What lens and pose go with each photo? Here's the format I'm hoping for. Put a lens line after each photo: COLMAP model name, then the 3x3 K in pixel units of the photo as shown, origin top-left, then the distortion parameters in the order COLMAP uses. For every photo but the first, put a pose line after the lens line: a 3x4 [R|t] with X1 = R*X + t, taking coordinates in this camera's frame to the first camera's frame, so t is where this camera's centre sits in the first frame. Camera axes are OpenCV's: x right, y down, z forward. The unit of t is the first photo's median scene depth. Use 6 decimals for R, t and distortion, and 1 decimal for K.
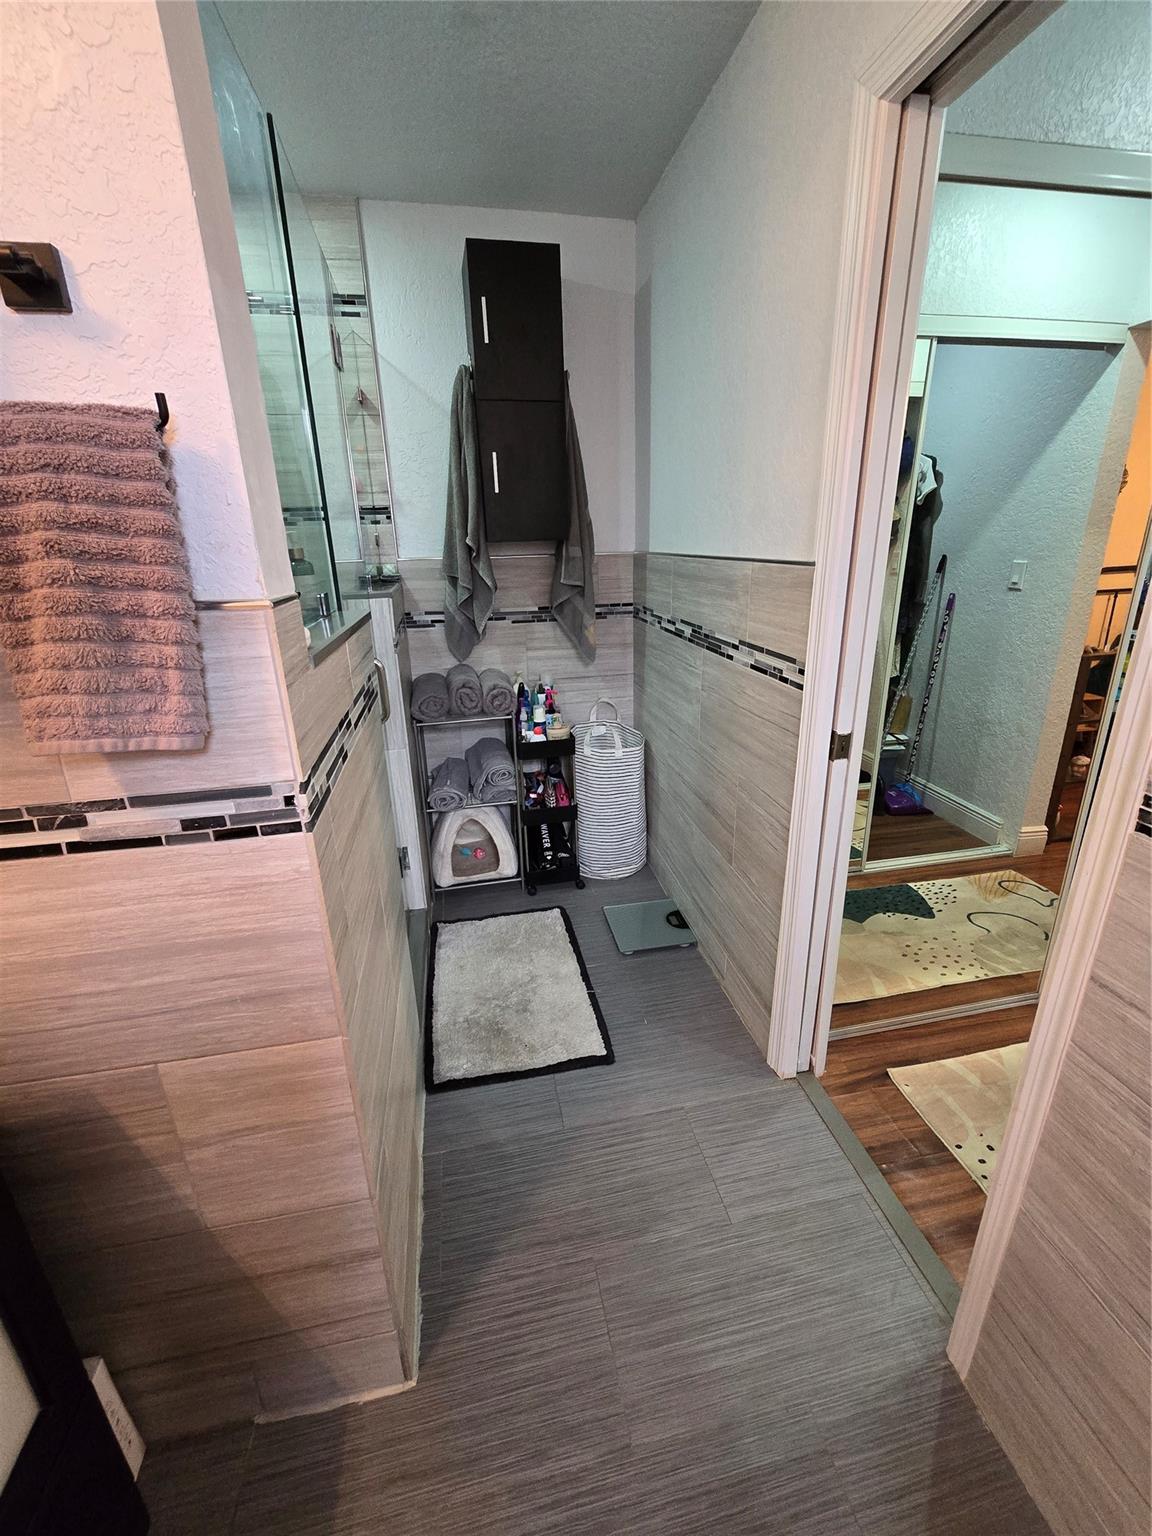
lens RADIAL K [[632.4, 0, 567.6], [0, 632.4, 757.5], [0, 0, 1]] dist [-0.000382, 0.000263]
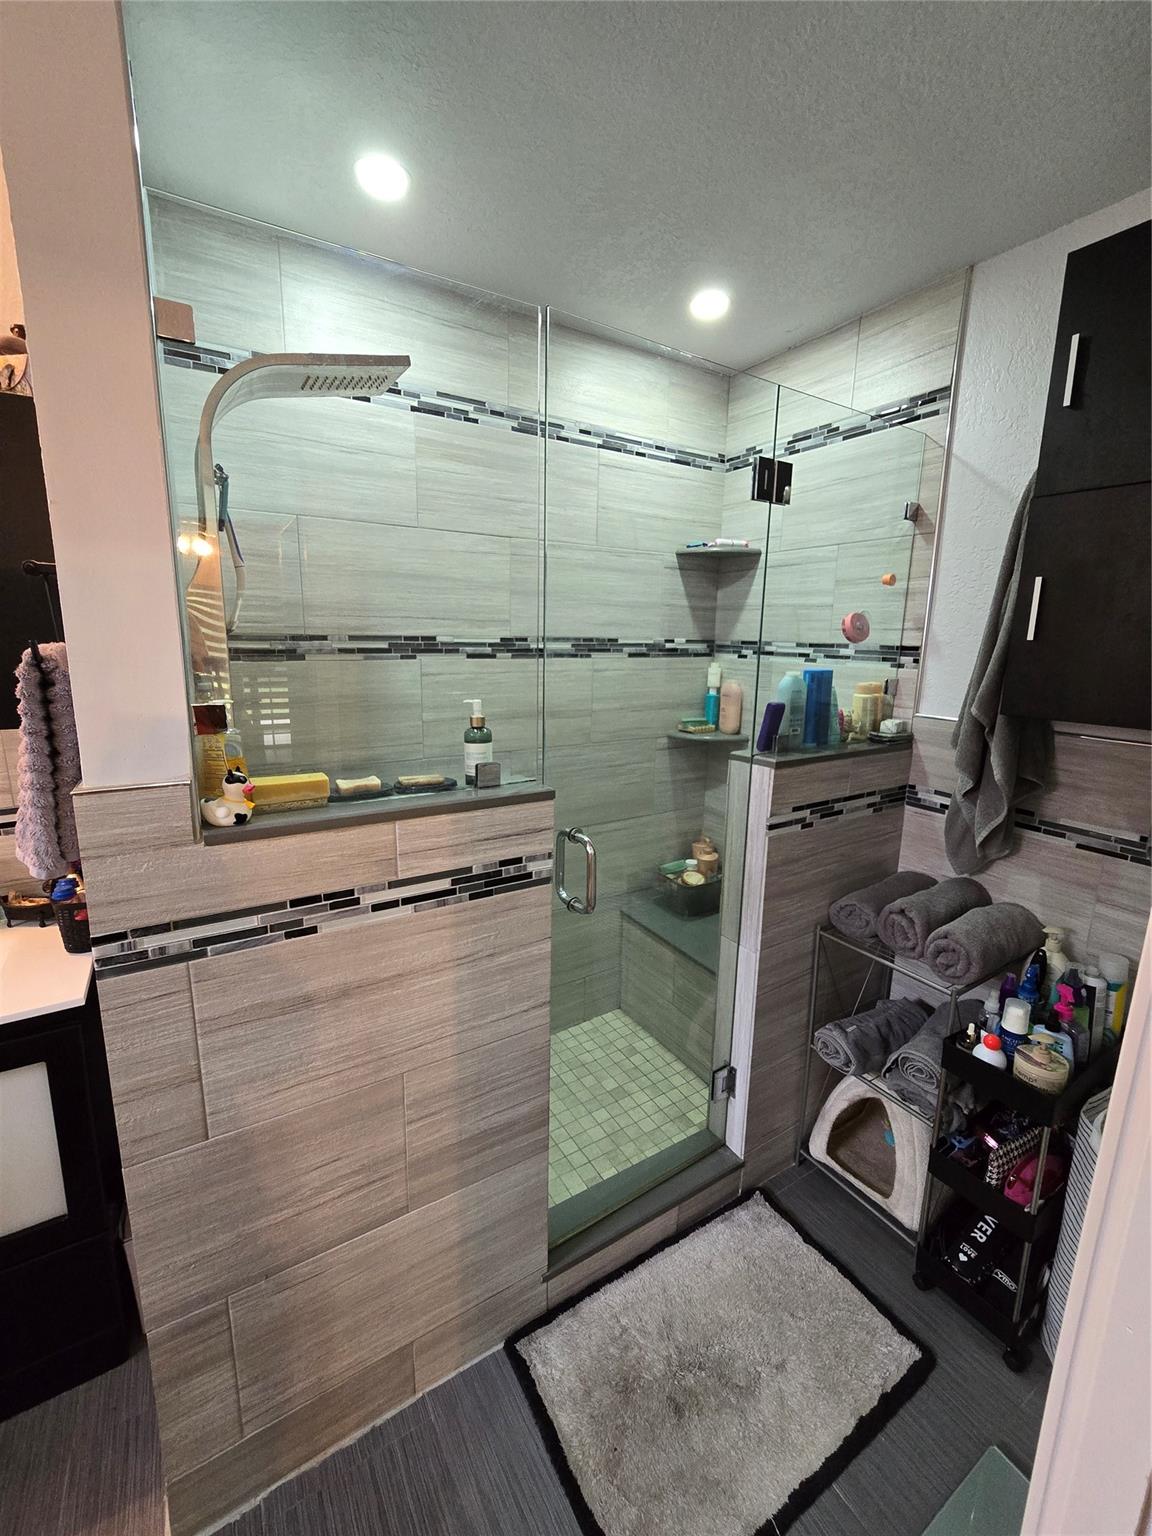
lens RADIAL K [[632.4, 0, 573.6], [0, 632.4, 756.6], [0, 0, 1]] dist [-0.000382, 0.000263]
pose [[0.357362, 0.213457, -0.909246, 0.278950], [-0.328489, 0.940057, 0.091584, -0.210322], [0.874293, 0.265949, 0.406059, 0.375415]]
